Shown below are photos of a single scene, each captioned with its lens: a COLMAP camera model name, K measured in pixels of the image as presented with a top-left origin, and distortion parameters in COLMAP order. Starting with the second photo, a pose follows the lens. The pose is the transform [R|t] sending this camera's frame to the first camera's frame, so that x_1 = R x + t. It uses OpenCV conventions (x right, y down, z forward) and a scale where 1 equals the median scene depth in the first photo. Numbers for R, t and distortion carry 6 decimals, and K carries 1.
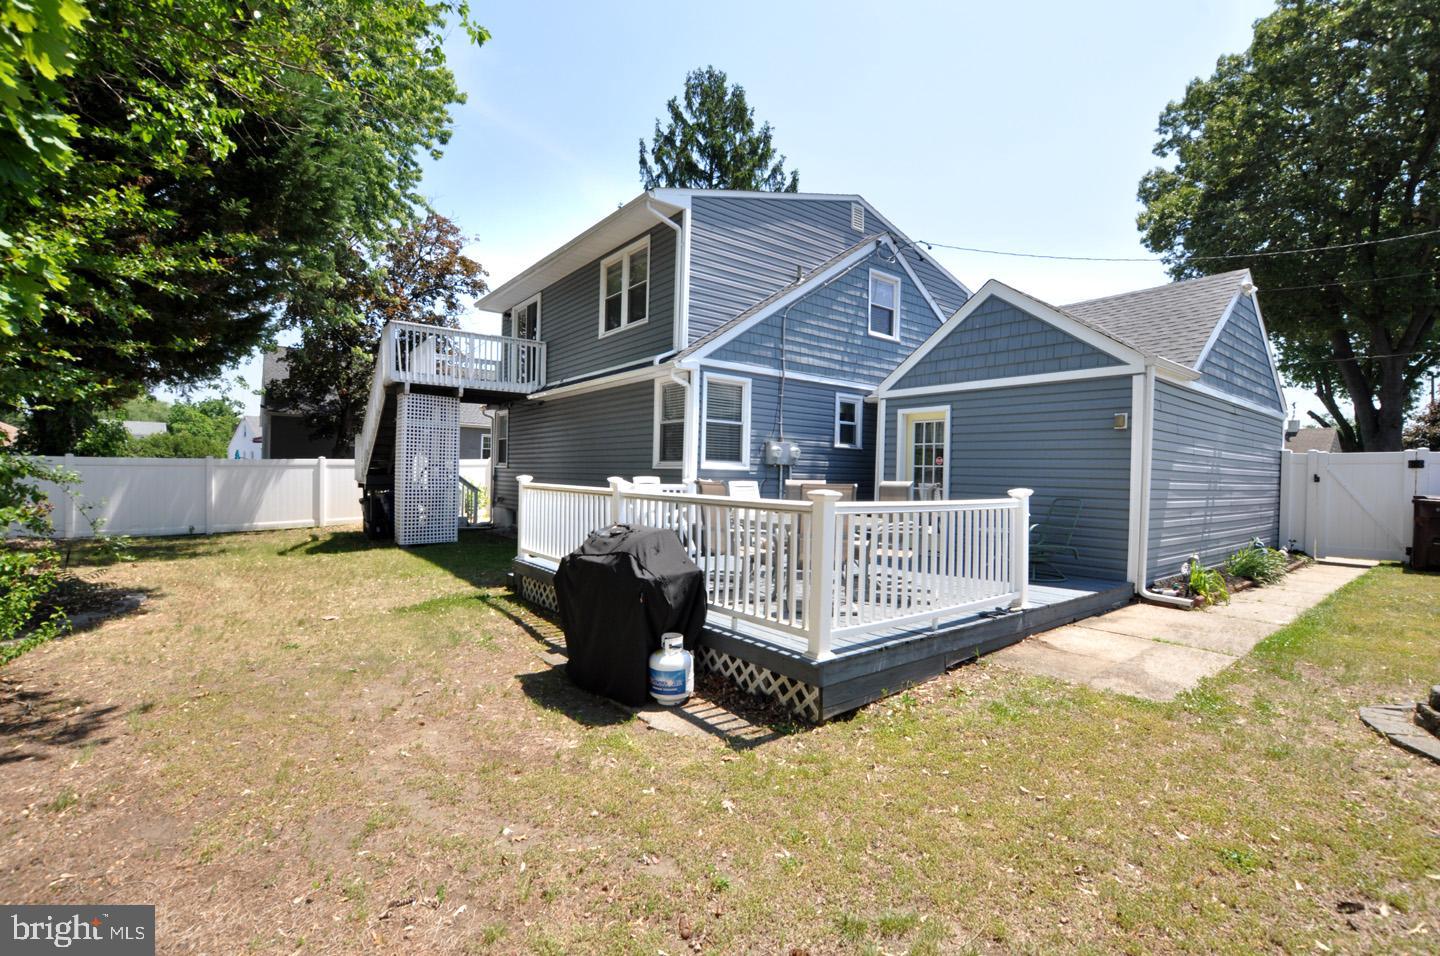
lens RADIAL K [[633.7, 0, 715.4], [0, 633.7, 473.2], [0, 0, 1]] dist [-0.034722, 0.006561]
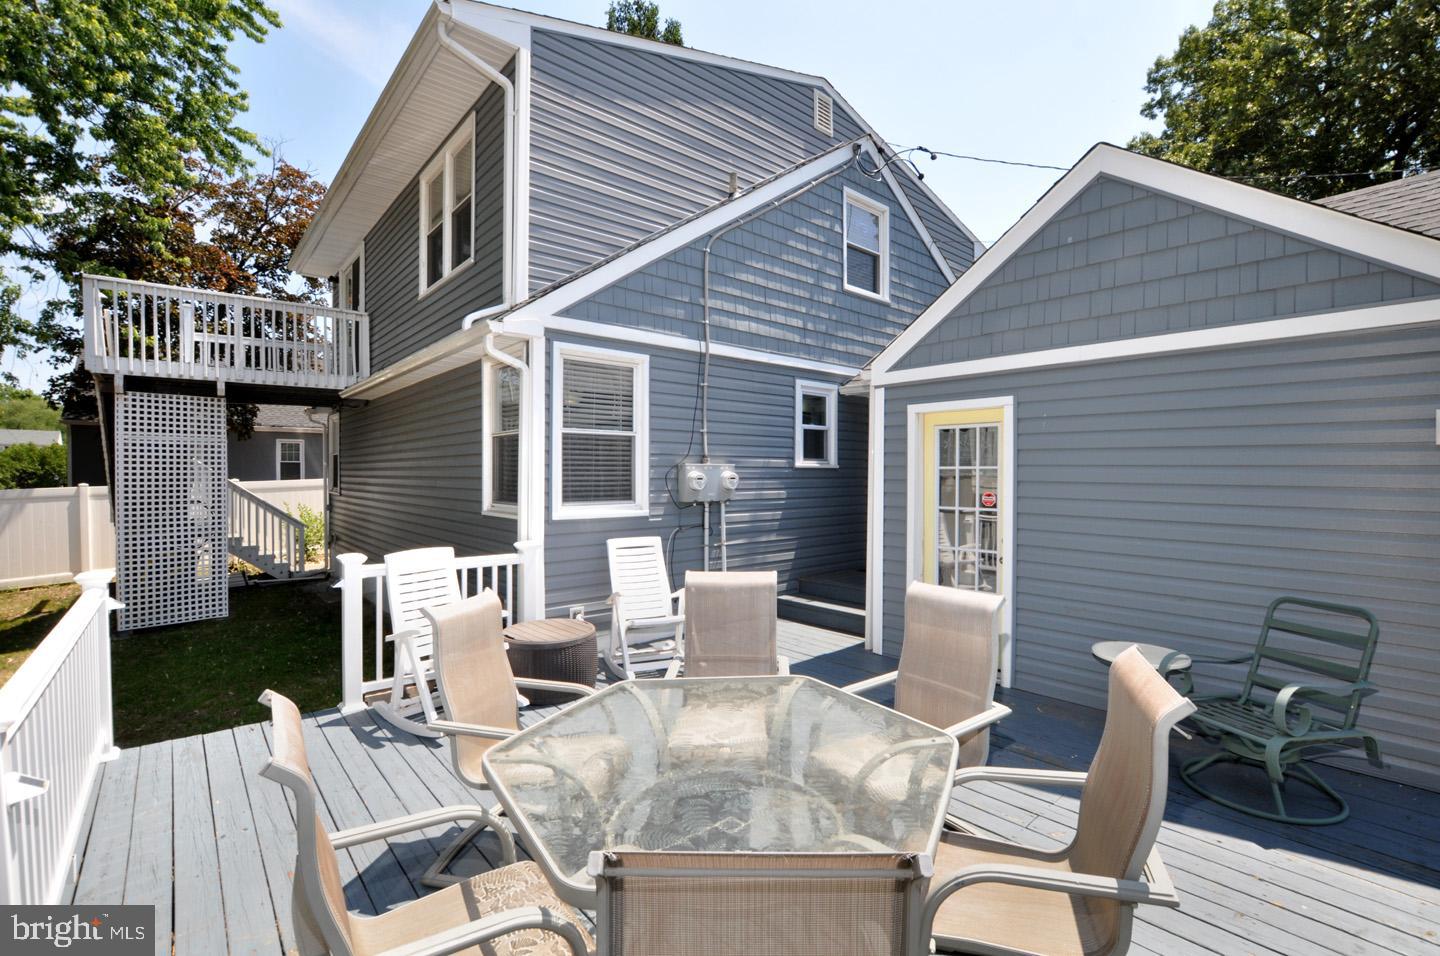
lens RADIAL K [[633.7, 0, 719.1], [0, 633.7, 477.6], [0, 0, 1]] dist [-0.034722, 0.006561]
pose [[0.997642, -0.021788, 0.065075, 0.072574], [0.021022, 0.999702, 0.012434, -0.039919], [-0.065327, -0.011037, 0.997803, 0.381845]]
